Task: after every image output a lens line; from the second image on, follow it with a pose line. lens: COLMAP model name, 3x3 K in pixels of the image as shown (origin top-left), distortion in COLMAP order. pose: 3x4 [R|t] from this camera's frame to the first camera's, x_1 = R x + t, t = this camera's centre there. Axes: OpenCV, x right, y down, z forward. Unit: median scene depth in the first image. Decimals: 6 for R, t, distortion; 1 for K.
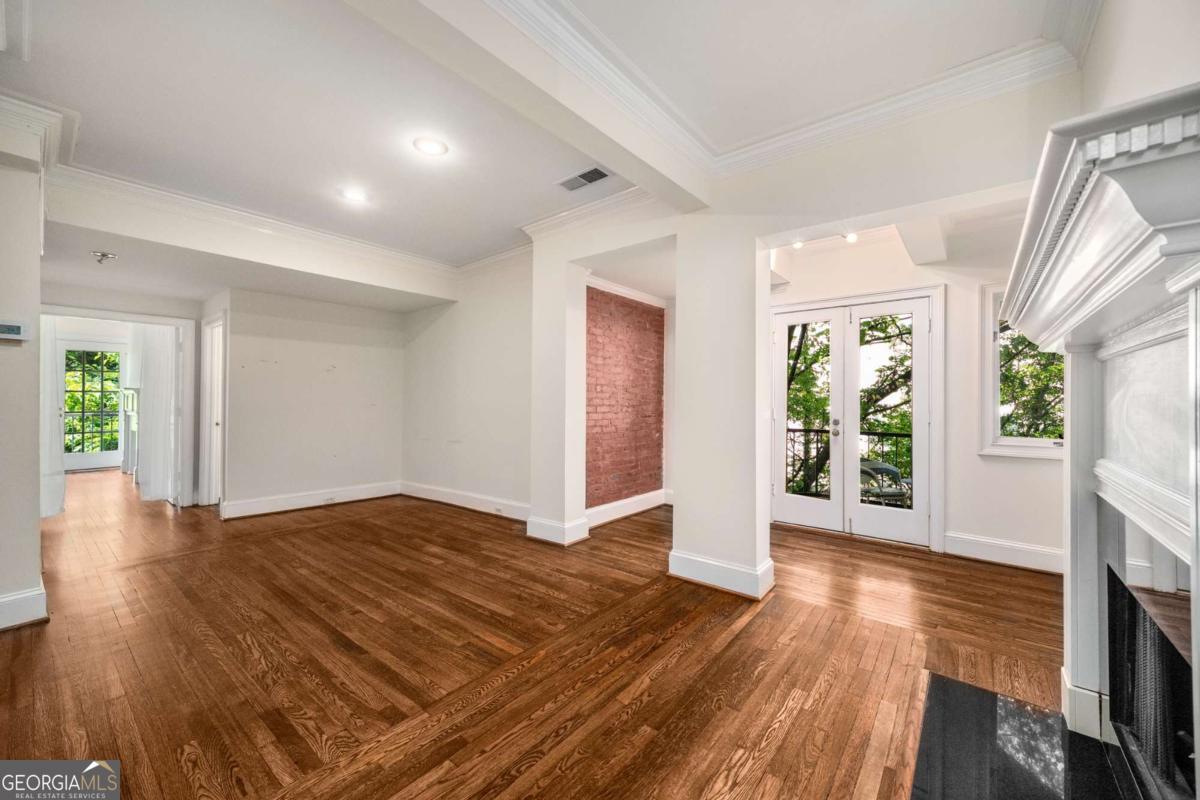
lens RADIAL K [[457.1, 0, 609.7], [0, 457.1, 398.0], [0, 0, 1]] dist [0.003873, 0.000315]
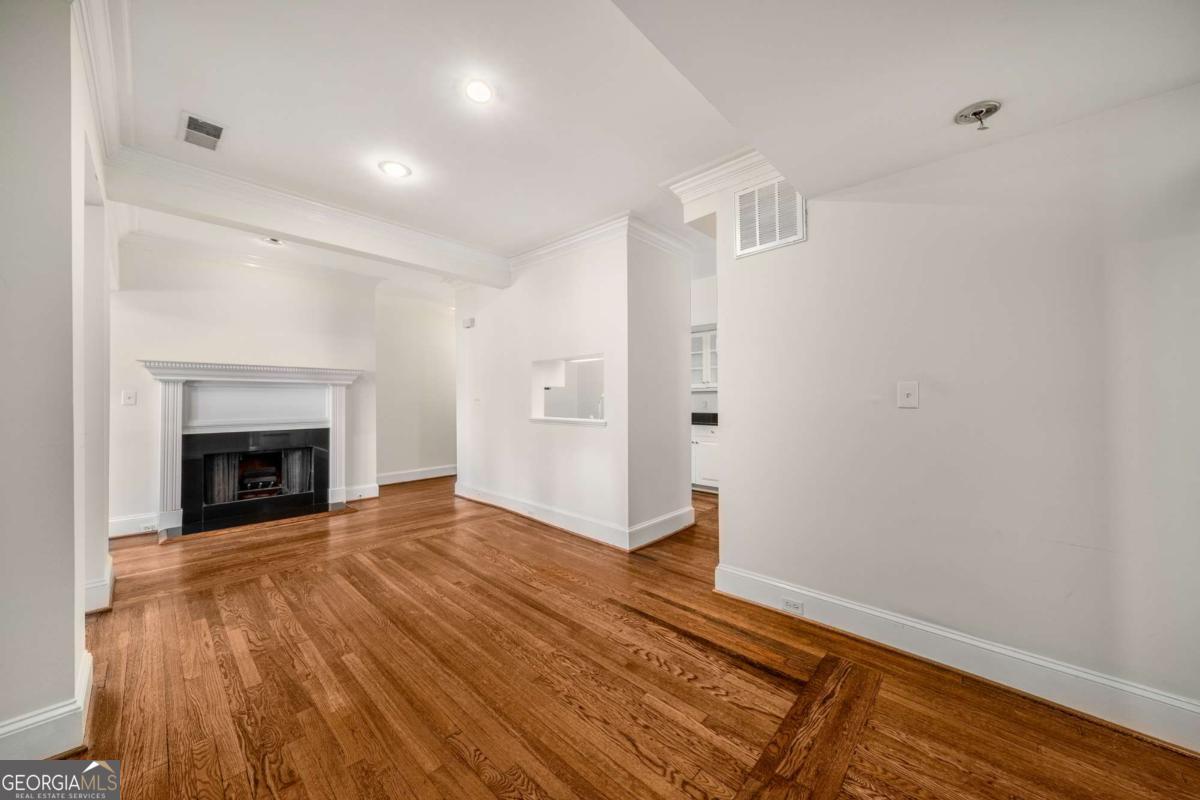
lens RADIAL K [[422.4, 0, 595.9], [0, 422.4, 390.5], [0, 0, 1]] dist [-0.002772, 0.000465]
pose [[-0.994543, 0.001305, 0.104315, -0.895685], [-0.000826, 0.999792, -0.020376, 0.001891], [-0.104320, -0.020351, -0.994336, 1.797366]]
